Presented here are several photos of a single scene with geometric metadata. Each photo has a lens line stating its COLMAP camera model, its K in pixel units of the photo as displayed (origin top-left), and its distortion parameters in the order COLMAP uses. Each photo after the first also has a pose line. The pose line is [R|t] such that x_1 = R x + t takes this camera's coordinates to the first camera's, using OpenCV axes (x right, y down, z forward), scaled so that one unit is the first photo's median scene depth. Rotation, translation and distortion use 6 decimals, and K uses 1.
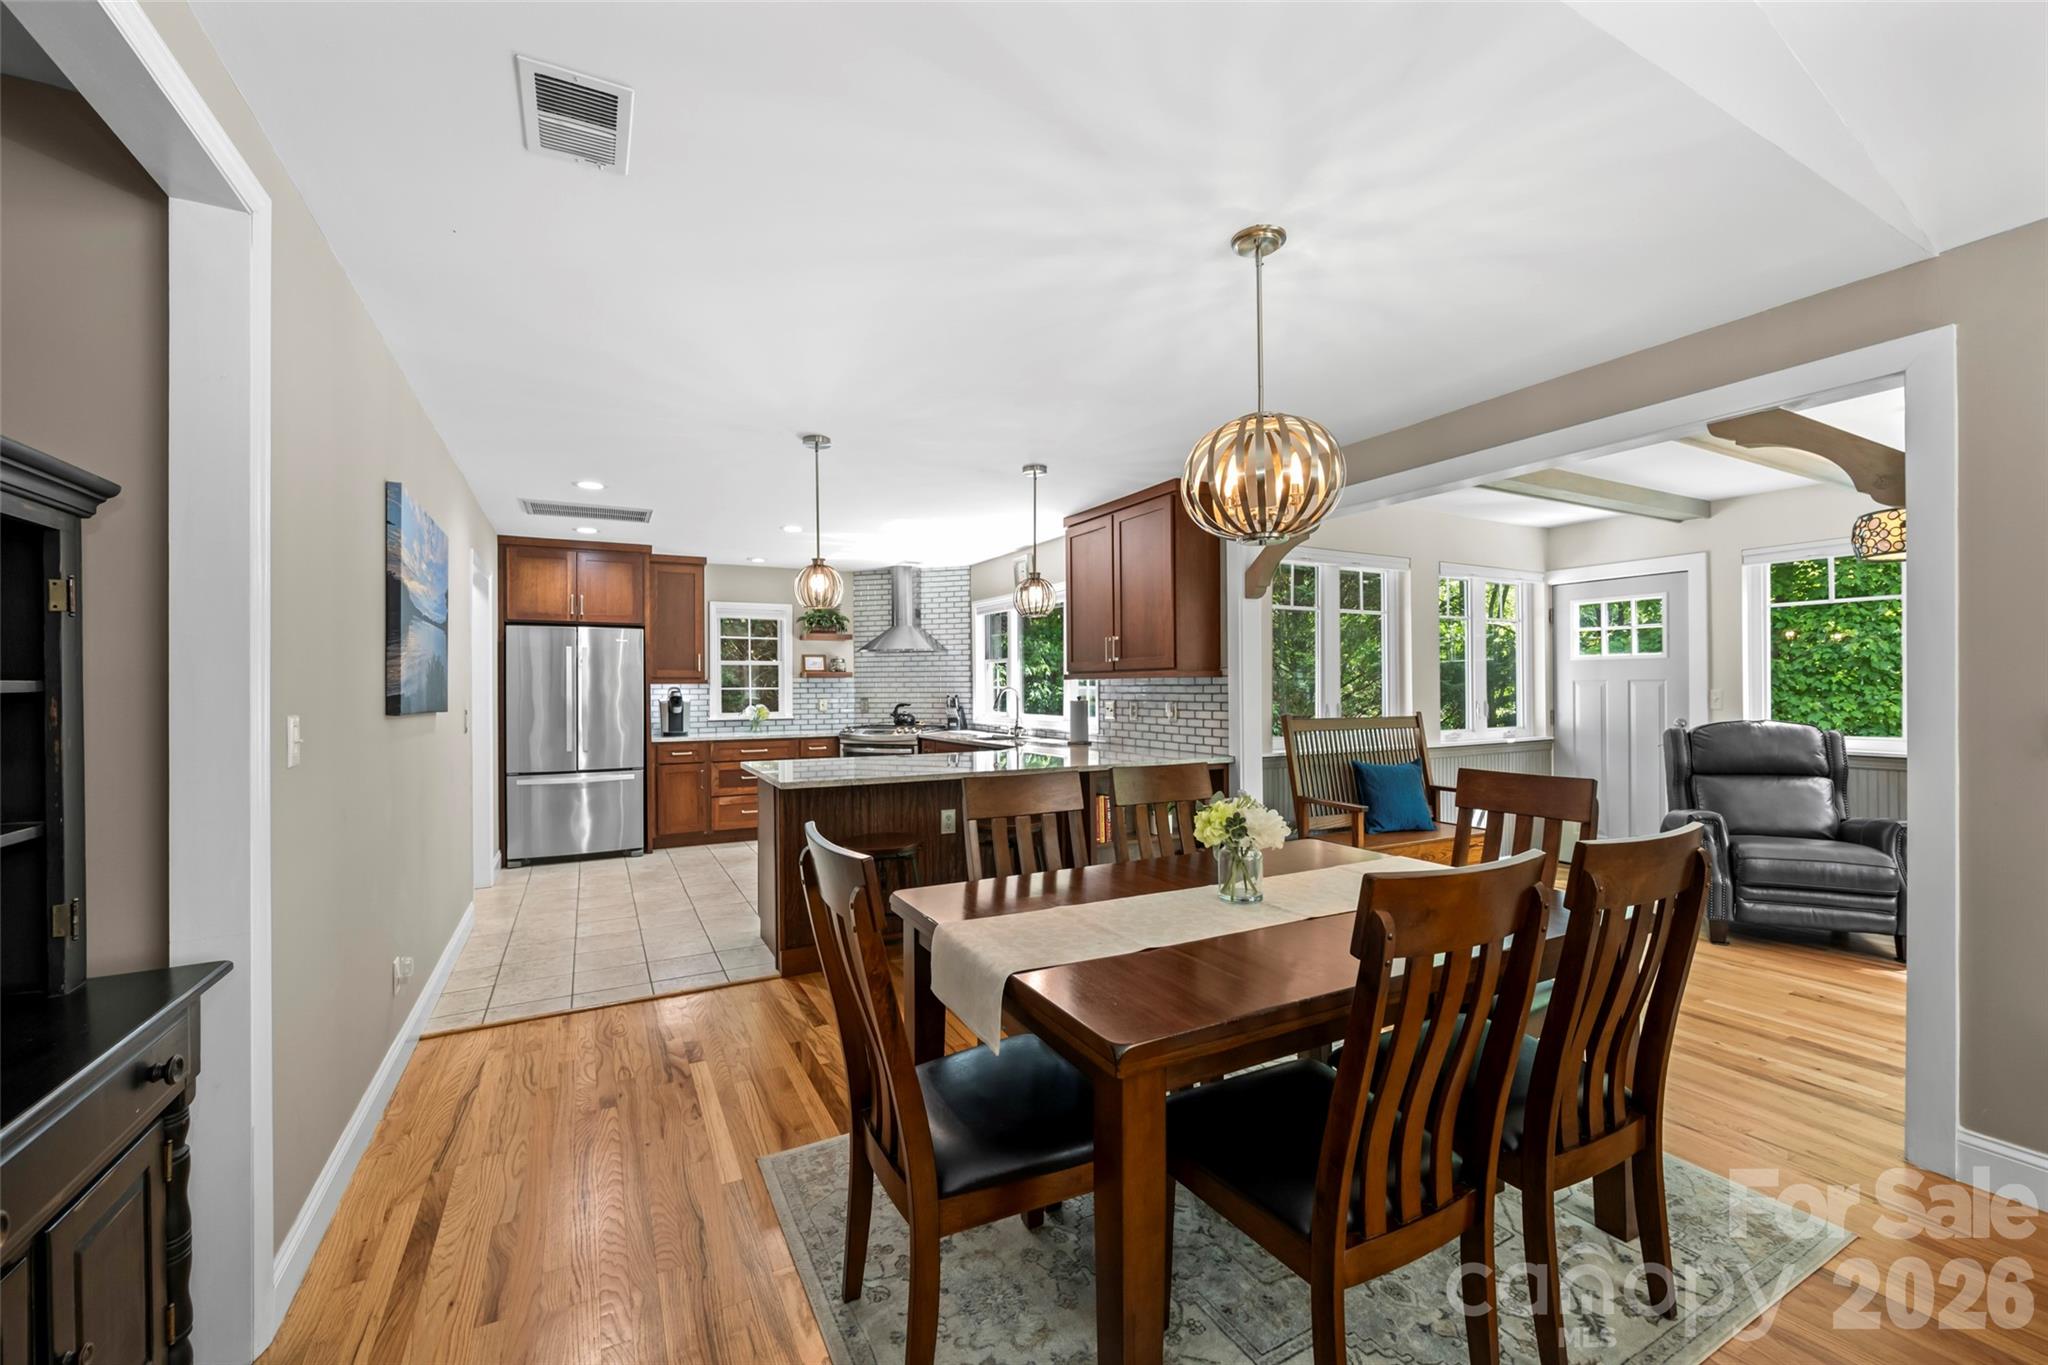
lens RADIAL K [[824.2, 0, 1019.8], [0, 824.2, 687.5], [0, 0, 1]] dist [-0.003990, 0.000026]
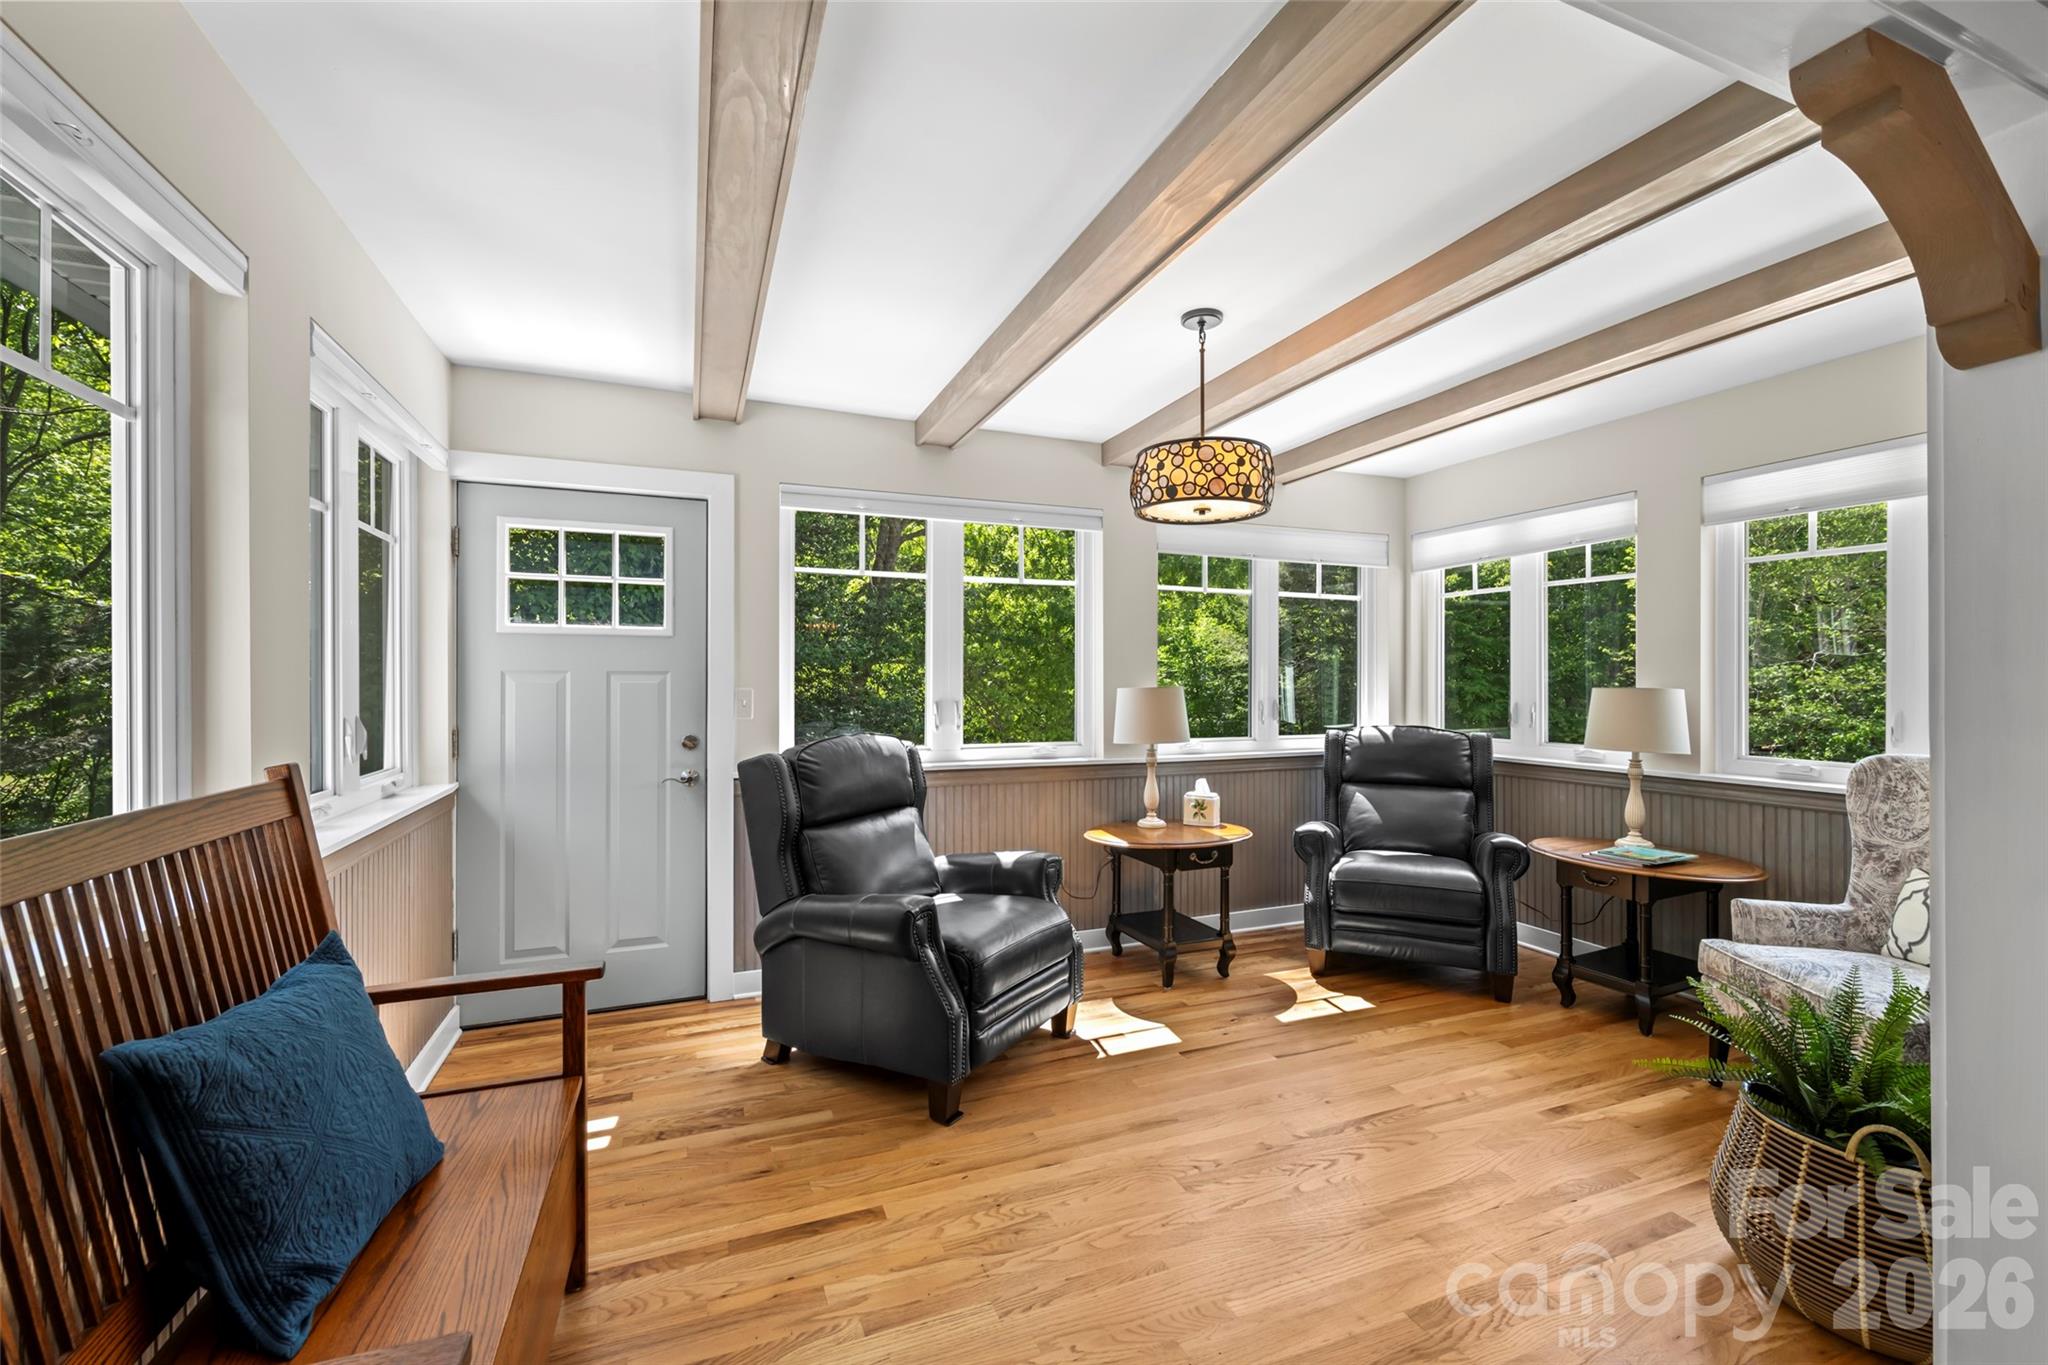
lens RADIAL K [[869.2, 0, 1017.8], [0, 869.2, 679.8], [0, 0, 1]] dist [-0.007250, -0.000169]
pose [[0.102801, 0.014251, 0.994600, 0.139616], [-0.002934, 0.999897, -0.014024, 0.003404], [-0.994698, -0.001477, 0.102832, 0.536314]]
